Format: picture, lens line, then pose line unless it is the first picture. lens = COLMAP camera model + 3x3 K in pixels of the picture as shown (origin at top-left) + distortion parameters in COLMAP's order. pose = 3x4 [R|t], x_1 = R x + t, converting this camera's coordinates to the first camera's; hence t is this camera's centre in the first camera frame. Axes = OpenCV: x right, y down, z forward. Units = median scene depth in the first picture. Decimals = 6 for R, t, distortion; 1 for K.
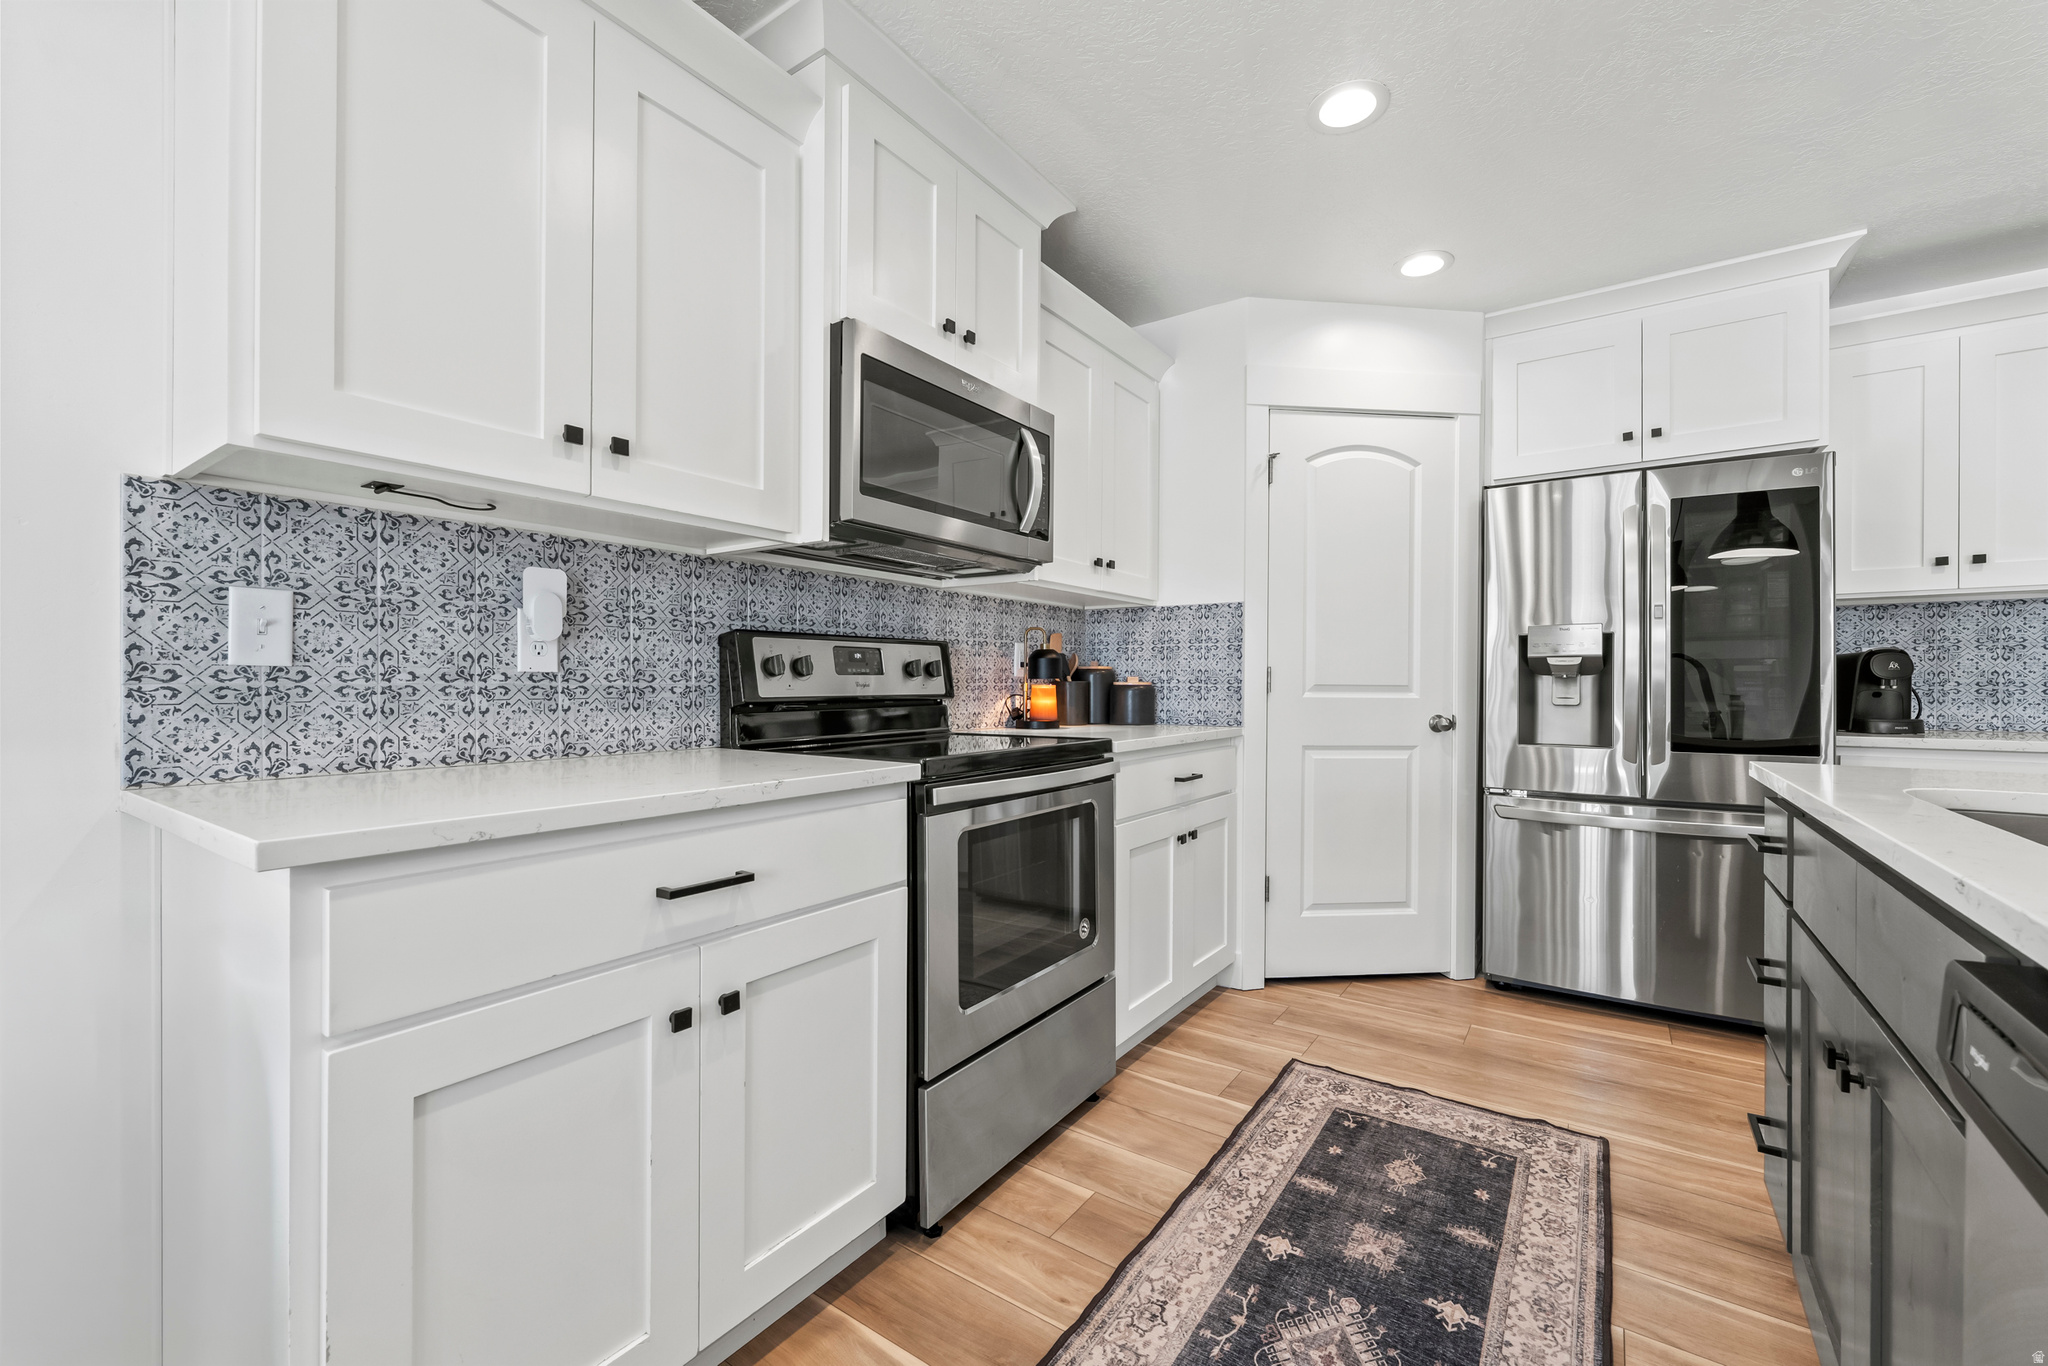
lens RADIAL K [[832.3, 0, 1023.3], [0, 832.3, 684.0], [0, 0, 1]] dist [0.002422, -0.001073]
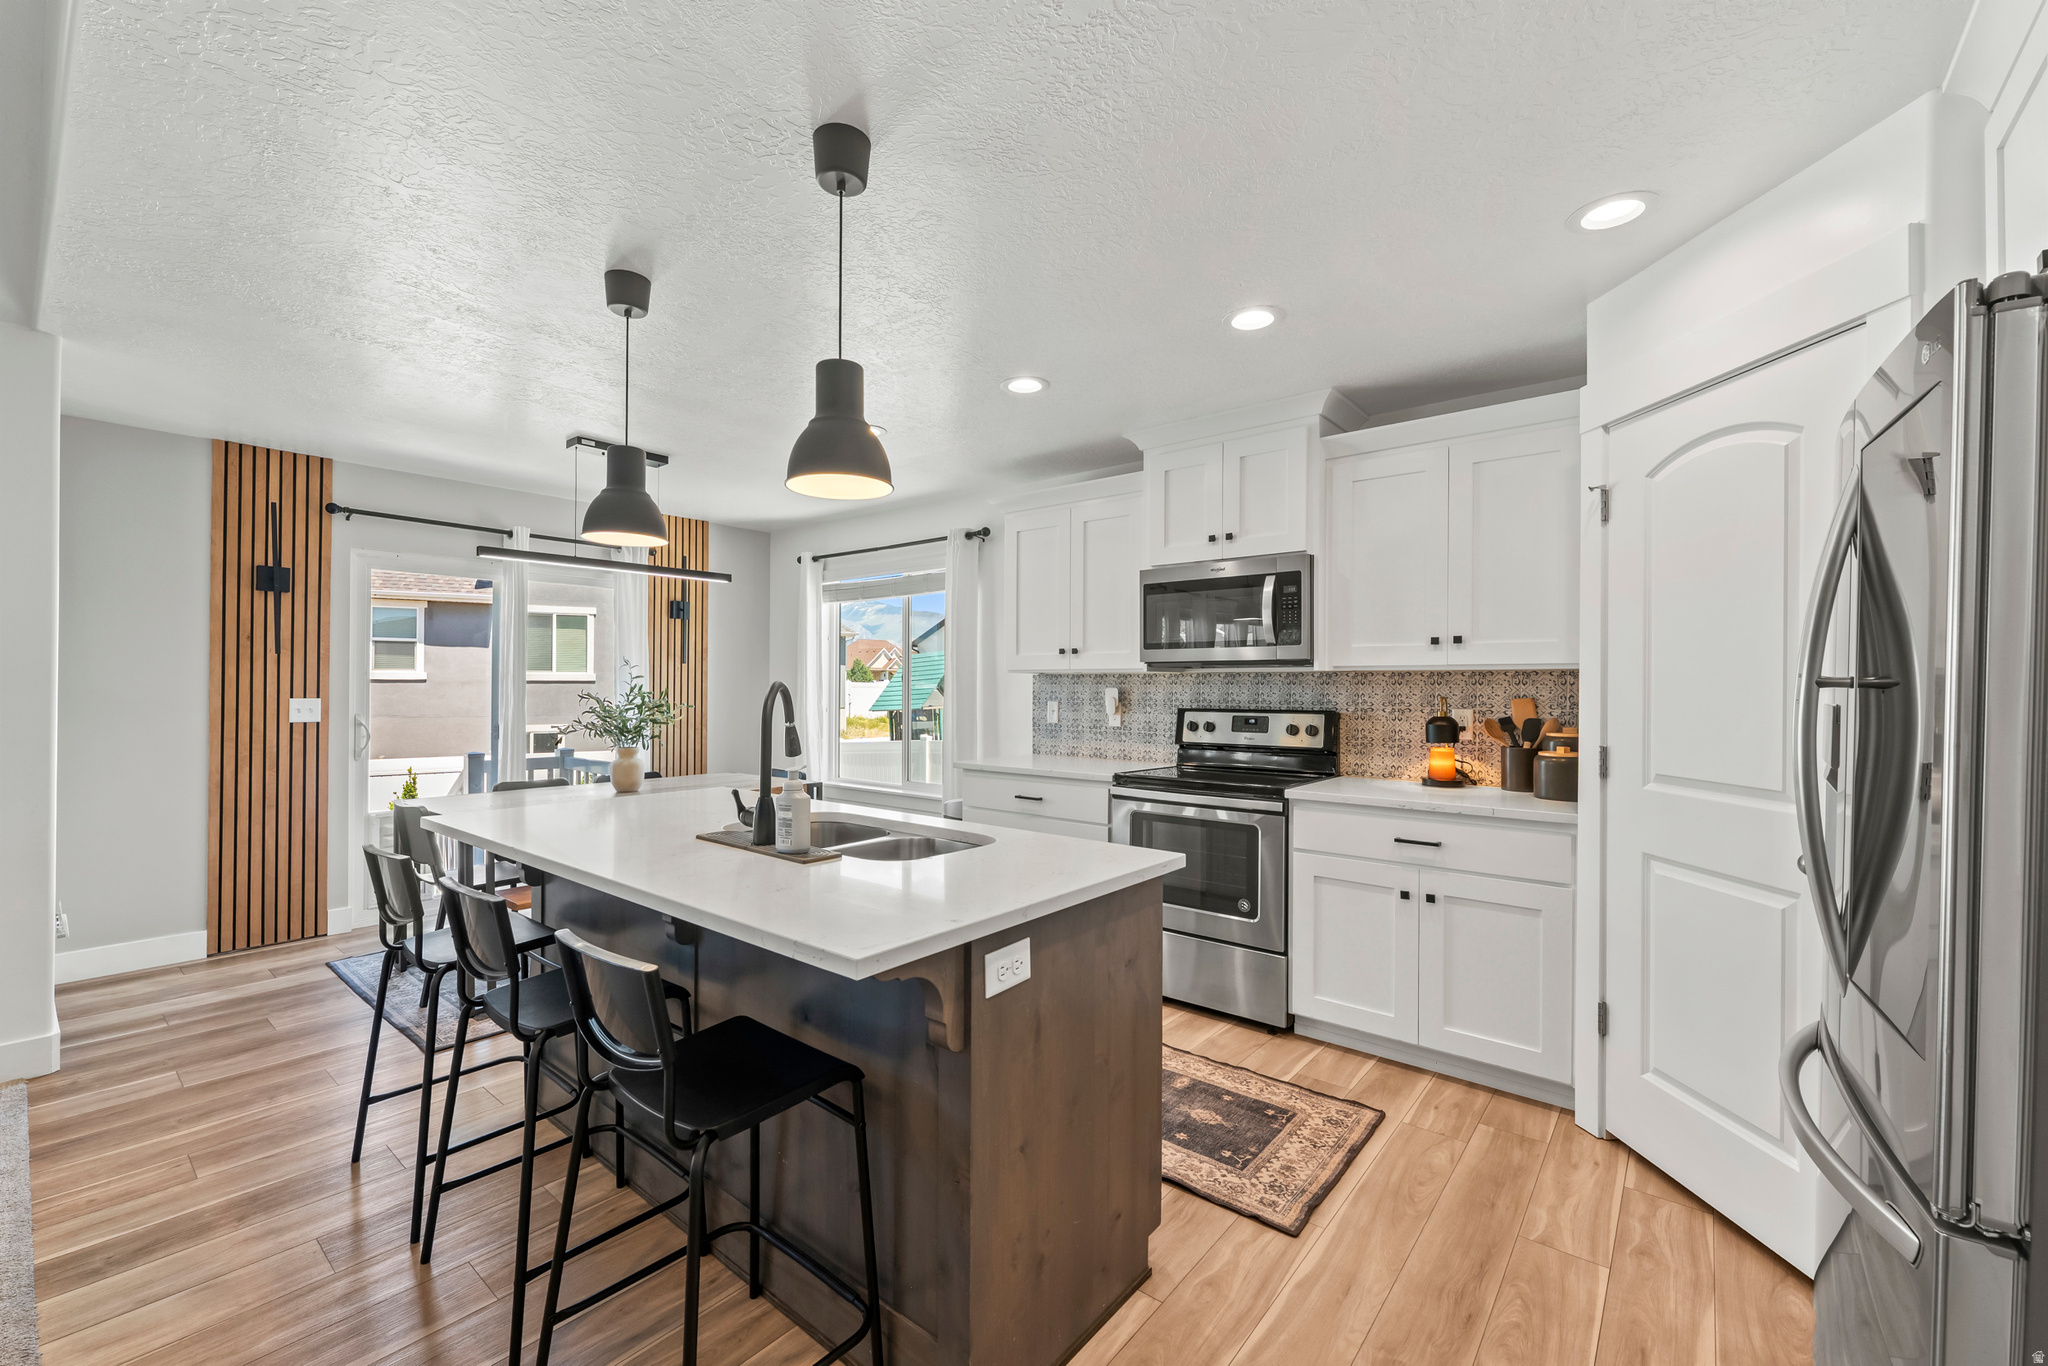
lens RADIAL K [[832.3, 0, 1021.6], [0, 832.3, 685.5], [0, 0, 1]] dist [0.002422, -0.001073]
pose [[-0.075310, -0.002662, -0.997157, 1.697471], [-0.004041, 0.999989, -0.002364, -0.111472], [0.997152, 0.003851, -0.075320, 0.729644]]
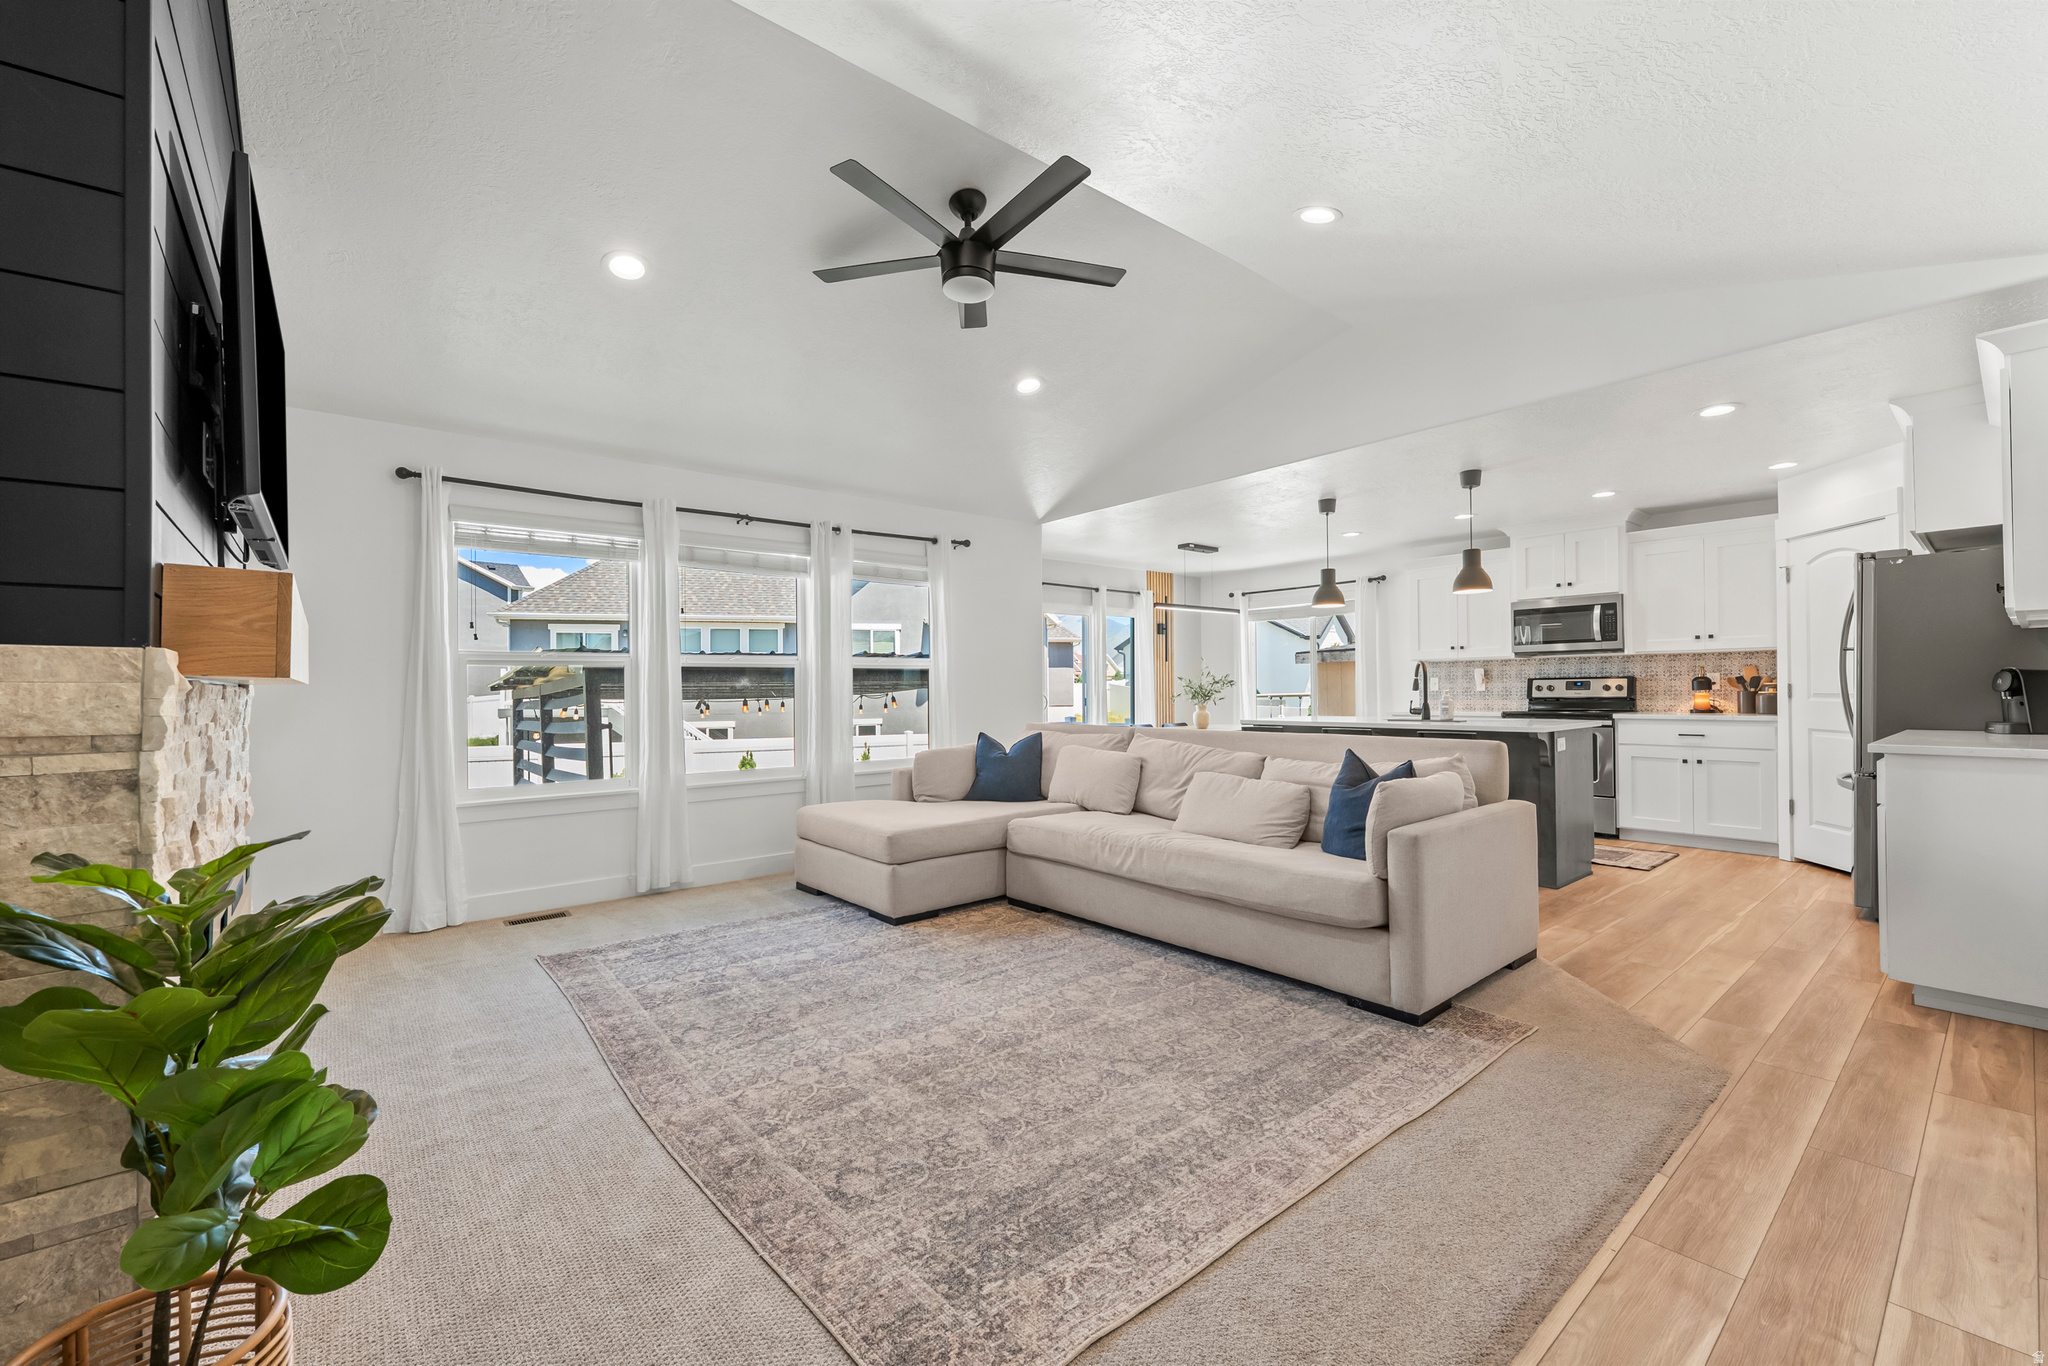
lens RADIAL K [[832.3, 0, 1021.7], [0, 832.3, 684.0], [0, 0, 1]] dist [0.002422, -0.001073]
pose [[-0.262199, -0.005868, -0.964996, 3.653303], [0.009889, 0.999913, -0.008767, -0.029402], [0.964963, -0.011842, -0.262118, -0.195021]]
